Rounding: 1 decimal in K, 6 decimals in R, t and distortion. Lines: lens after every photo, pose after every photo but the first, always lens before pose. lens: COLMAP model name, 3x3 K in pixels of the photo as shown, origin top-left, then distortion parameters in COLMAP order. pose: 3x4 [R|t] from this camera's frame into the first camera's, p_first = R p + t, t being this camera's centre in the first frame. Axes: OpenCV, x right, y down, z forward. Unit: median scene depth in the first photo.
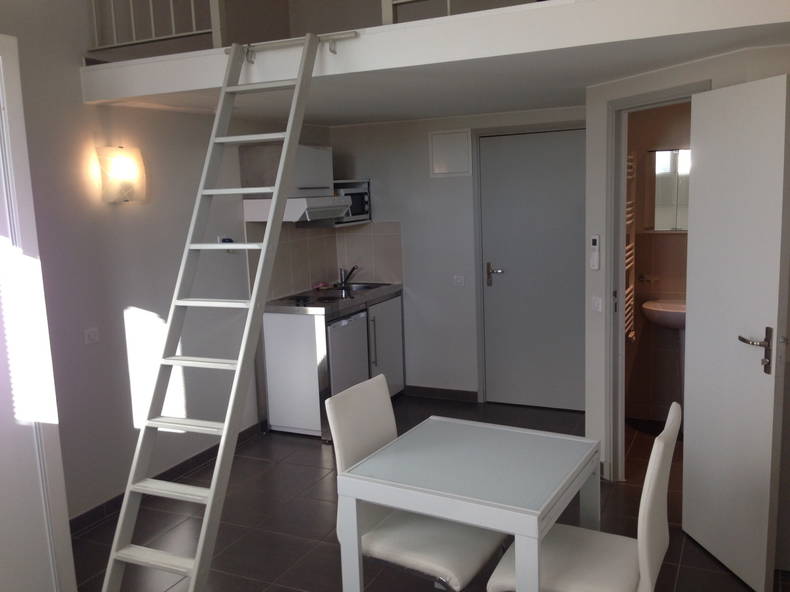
lens RADIAL K [[715.9, 0, 395.9], [0, 715.9, 301.5], [0, 0, 1]] dist [0.089841, -0.114695]
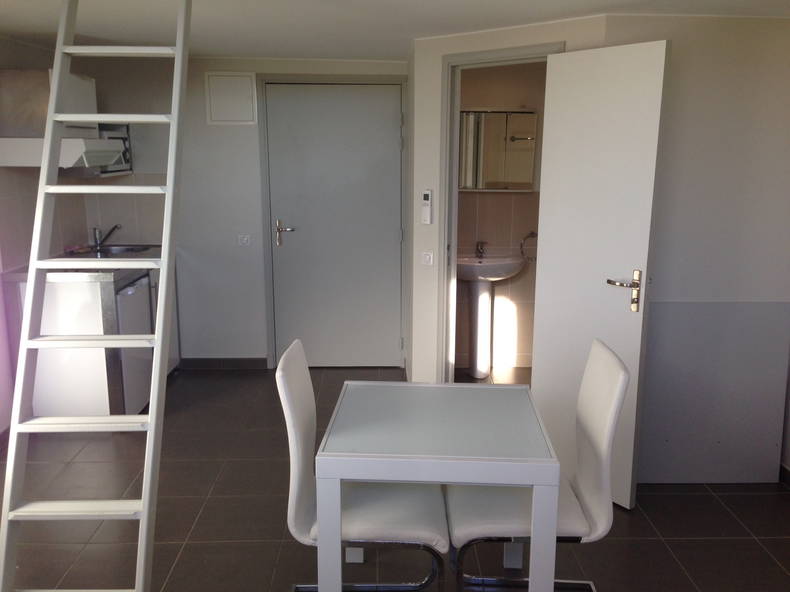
lens RADIAL K [[715.9, 0, 395.9], [0, 715.9, 301.5], [0, 0, 1]] dist [0.089841, -0.114695]
pose [[0.887680, -0.054493, 0.457225, -0.197189], [0.032952, 0.997945, 0.054962, 0.006287], [-0.459280, -0.033723, 0.887651, 0.102595]]
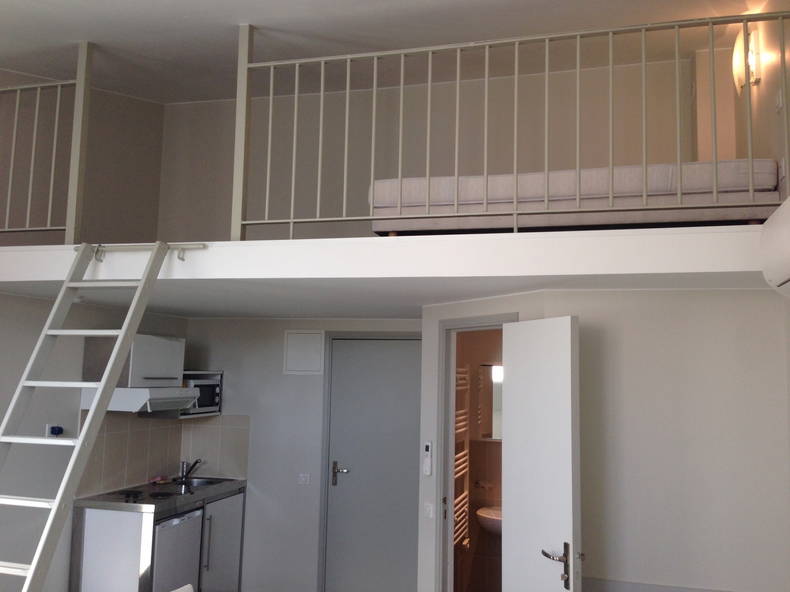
lens RADIAL K [[715.9, 0, 395.9], [0, 715.9, 301.5], [0, 0, 1]] dist [0.089841, -0.114695]
pose [[0.983796, 0.079167, 0.160867, 0.038881], [-0.034850, 0.964558, -0.261558, -0.011287], [-0.175872, 0.251714, 0.951688, -0.035712]]
